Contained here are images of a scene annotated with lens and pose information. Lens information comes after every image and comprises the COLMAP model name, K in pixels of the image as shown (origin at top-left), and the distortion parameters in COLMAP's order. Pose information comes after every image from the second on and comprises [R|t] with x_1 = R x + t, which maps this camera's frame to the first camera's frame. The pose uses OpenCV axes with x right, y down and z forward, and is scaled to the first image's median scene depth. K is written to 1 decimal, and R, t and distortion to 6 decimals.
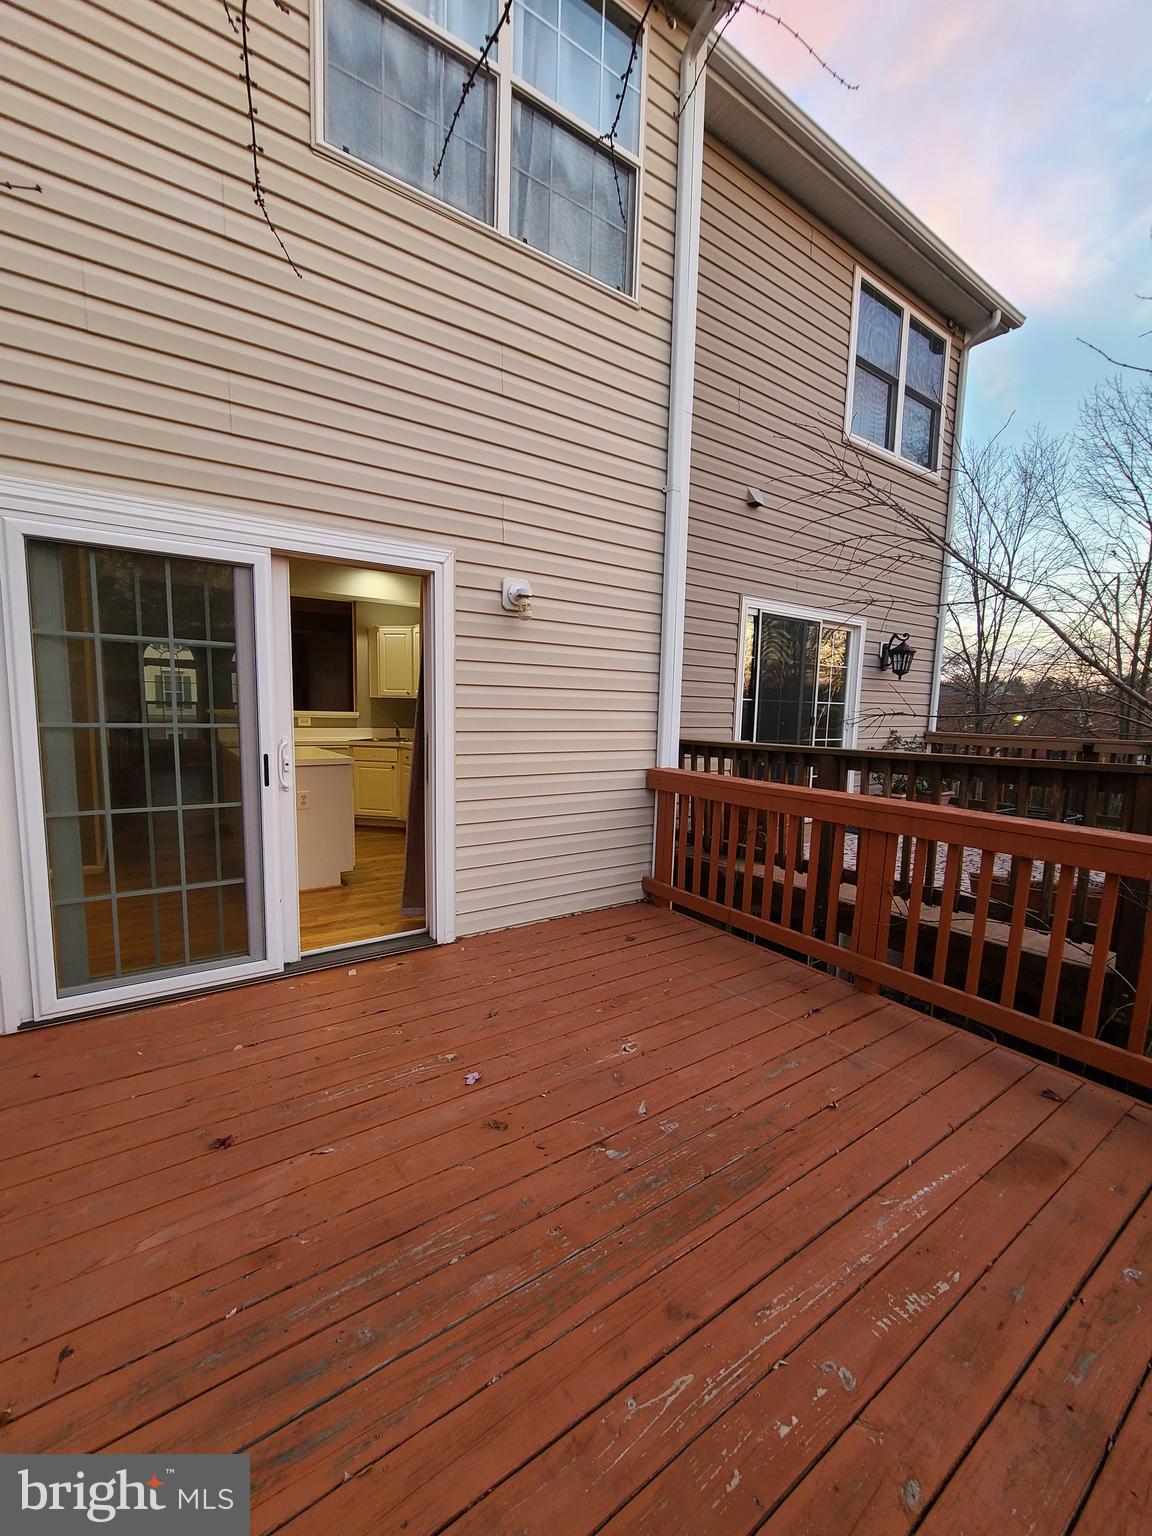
lens RADIAL K [[626.3, 0, 562.6], [0, 626.3, 782.0], [0, 0, 1]] dist [-0.003784, 0.001174]
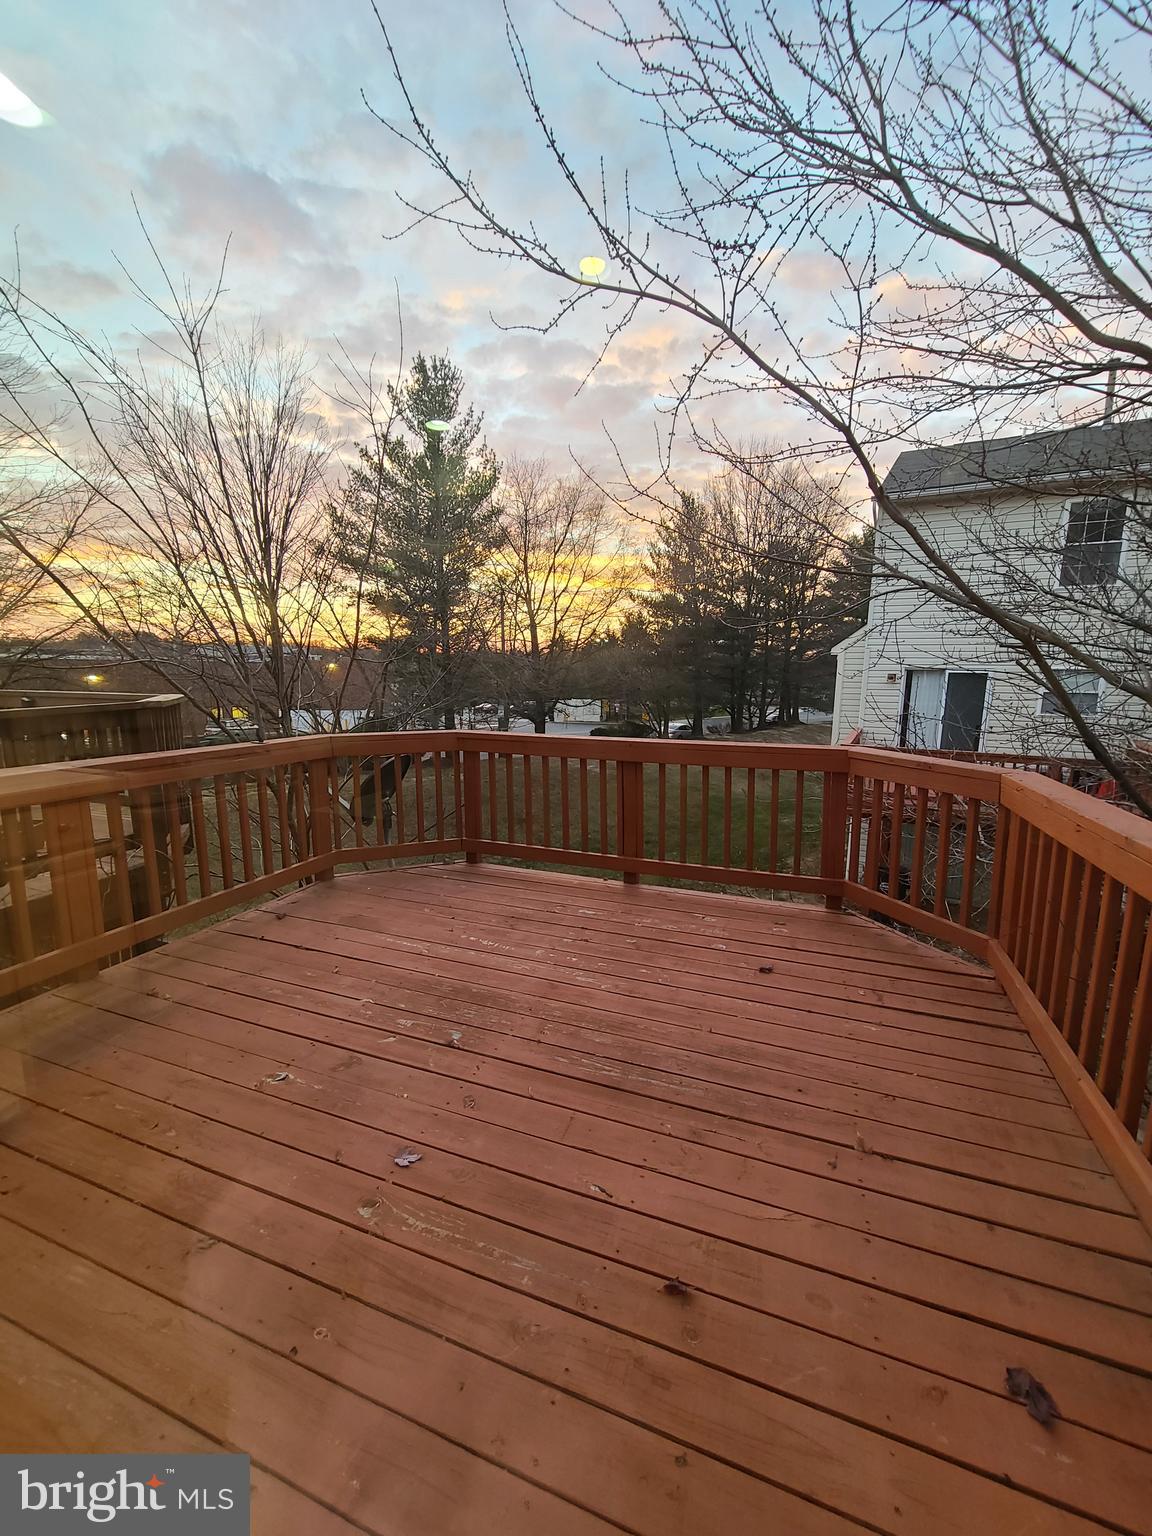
lens RADIAL K [[626.3, 0, 578.6], [0, 626.3, 773.0], [0, 0, 1]] dist [-0.003784, 0.001174]
pose [[-0.583571, -0.161144, 0.795913, -0.670528], [0.068604, 0.966826, 0.246049, -0.137822], [-0.809159, 0.198191, -0.553157, 0.962640]]
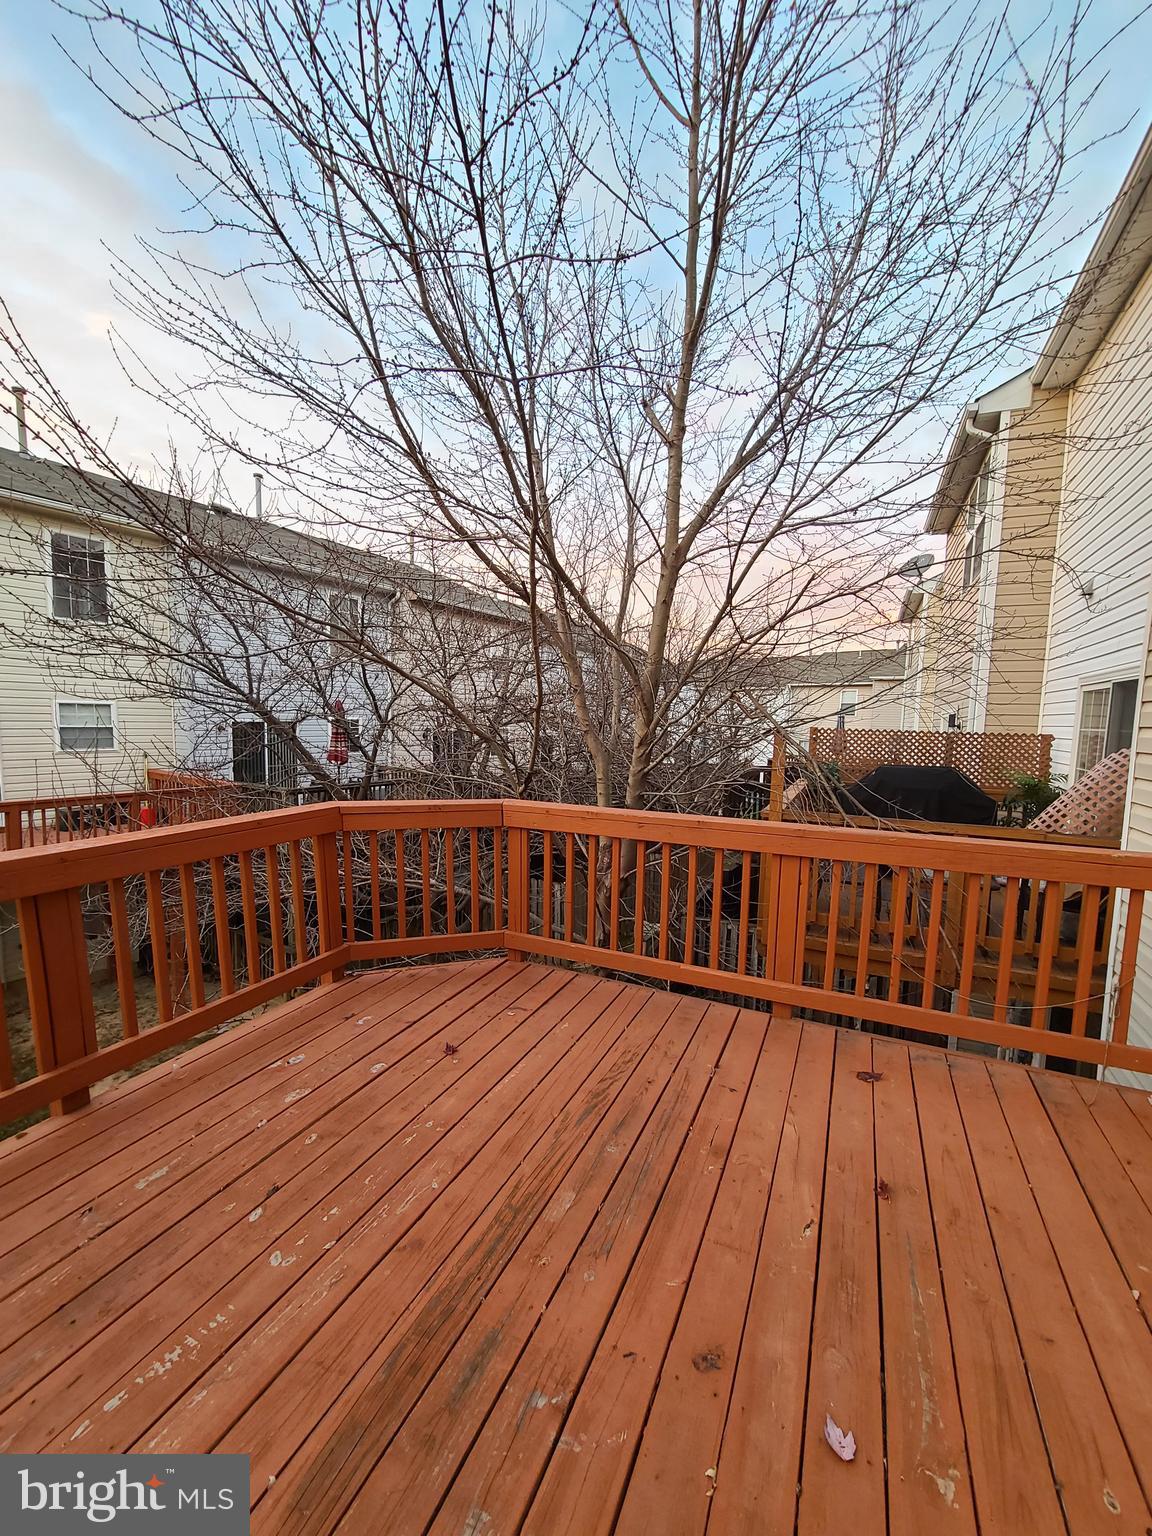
lens RADIAL K [[626.3, 0, 579.8], [0, 626.3, 783.4], [0, 0, 1]] dist [-0.003784, 0.001174]
pose [[-0.848381, 0.008937, -0.529311, 0.274515], [-0.105818, 0.976816, 0.186099, -0.136373], [0.518703, 0.213893, -0.827766, 1.002240]]
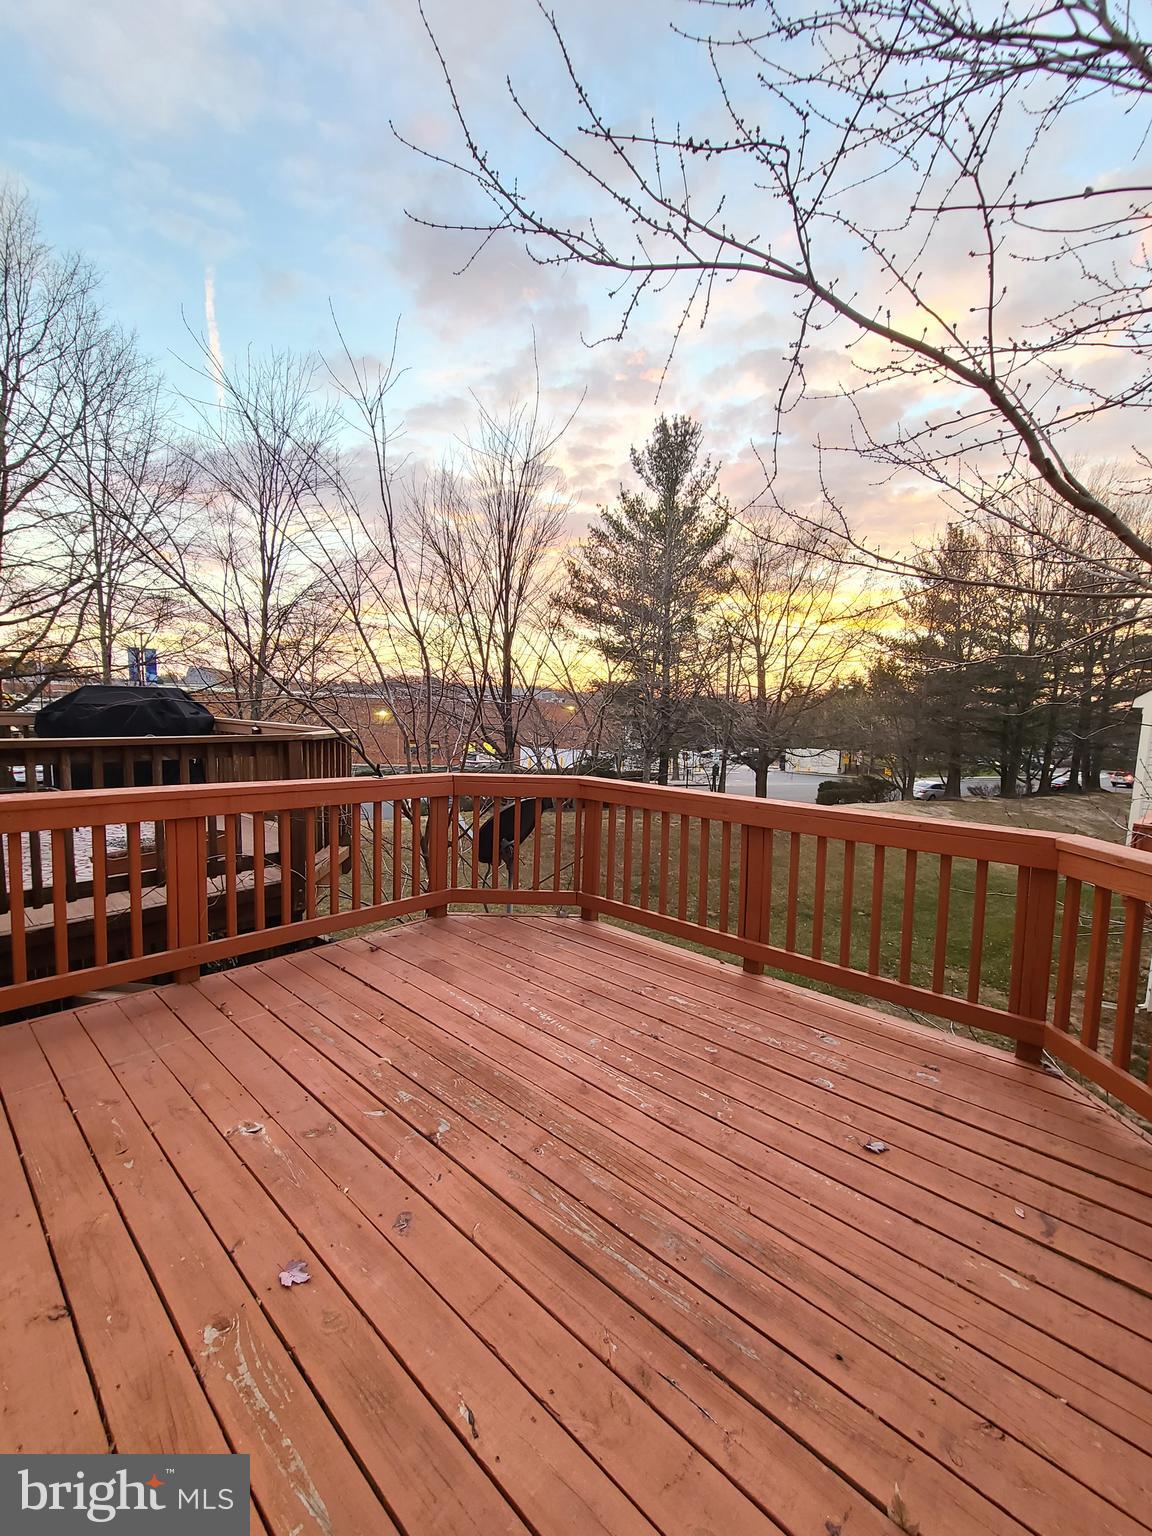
lens RADIAL K [[626.3, 0, 579.8], [0, 626.3, 772.5], [0, 0, 1]] dist [-0.003784, 0.001174]
pose [[-0.249376, -0.129756, 0.959674, -0.650796], [0.069602, 0.986018, 0.151404, -0.109928], [-0.965902, 0.104552, -0.236858, 0.669681]]
